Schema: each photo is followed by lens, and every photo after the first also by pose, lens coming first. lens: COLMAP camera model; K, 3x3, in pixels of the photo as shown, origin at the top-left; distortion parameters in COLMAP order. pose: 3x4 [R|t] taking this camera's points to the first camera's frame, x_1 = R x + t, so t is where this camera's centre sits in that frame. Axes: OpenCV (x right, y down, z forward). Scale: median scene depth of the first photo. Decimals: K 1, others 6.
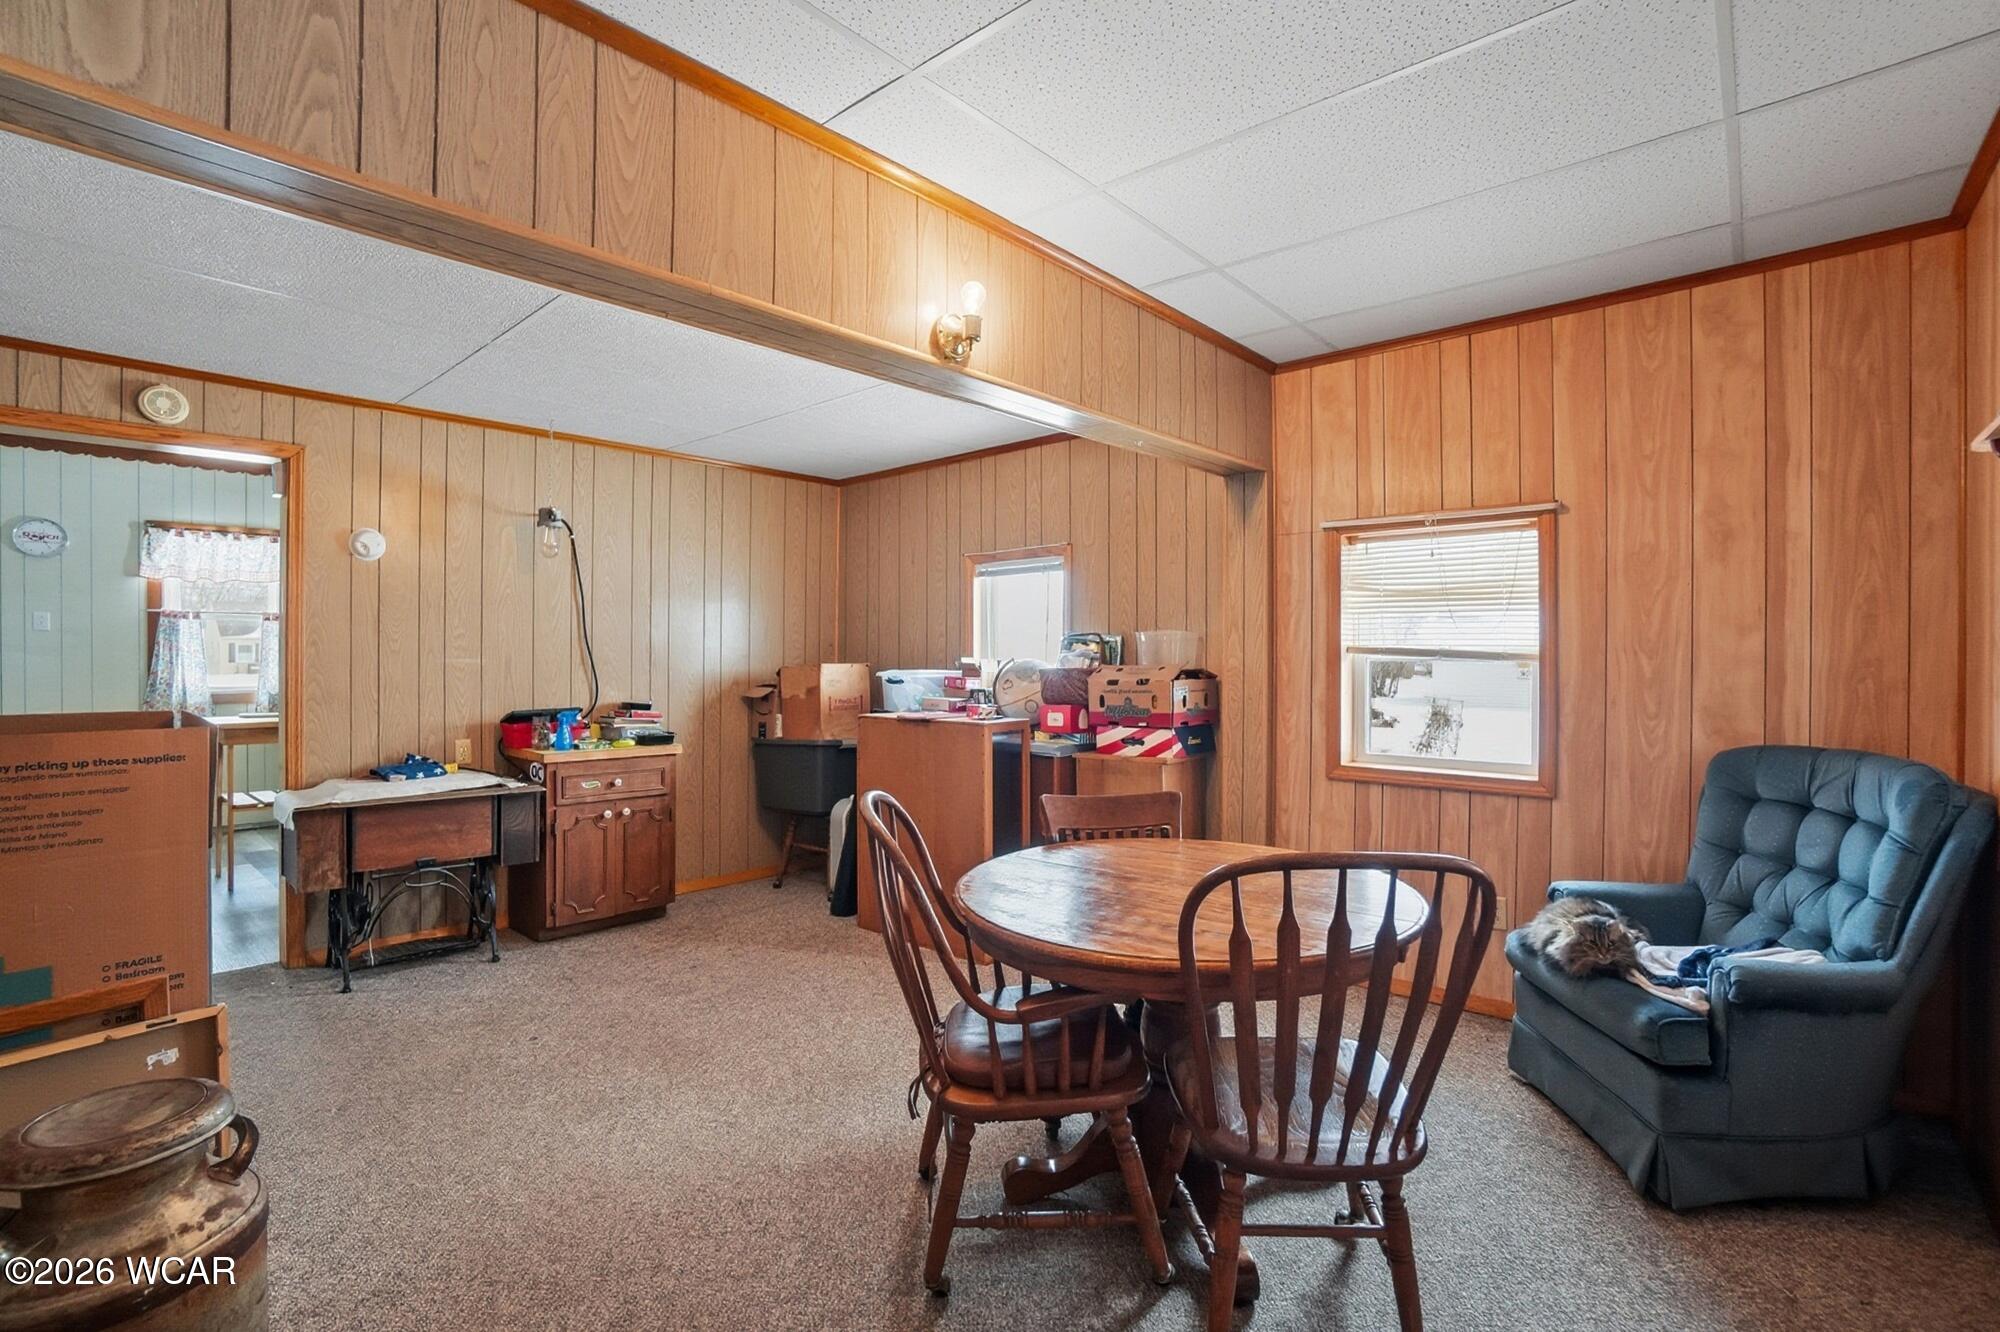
lens RADIAL K [[936.4, 0, 1007.0], [0, 936.4, 651.3], [0, 0, 1]] dist [0.001145, 0.000682]
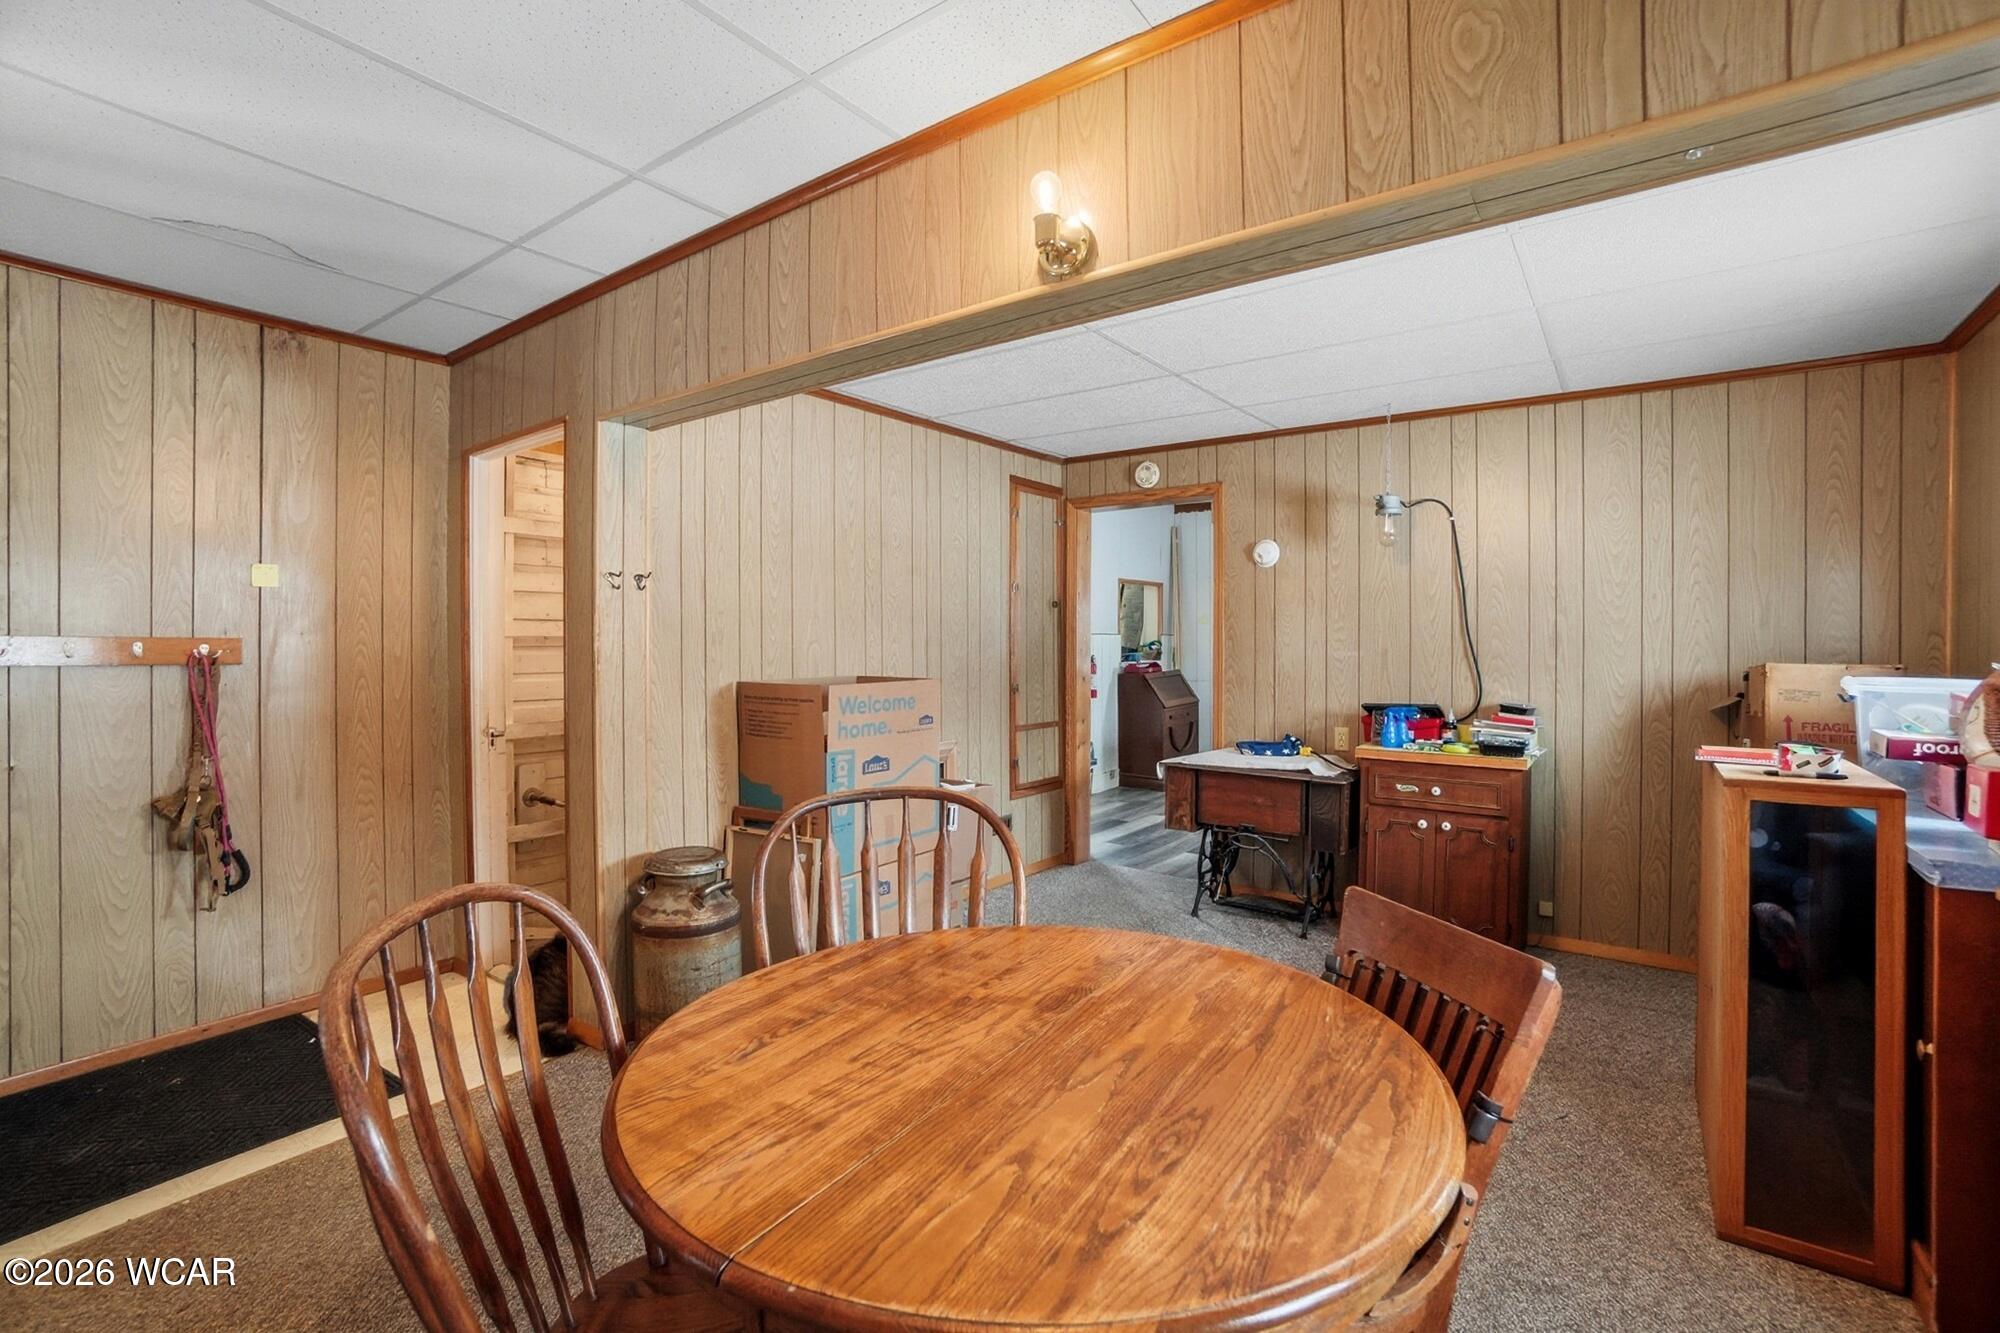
lens RADIAL K [[936.4, 0, 1007.0], [0, 936.4, 651.8], [0, 0, 1]] dist [0.001145, 0.000682]
pose [[0.135041, 0.008496, -0.990804, 0.467136], [0.001935, 0.999959, 0.008838, -0.001900], [0.990838, -0.003111, 0.135019, 0.540949]]
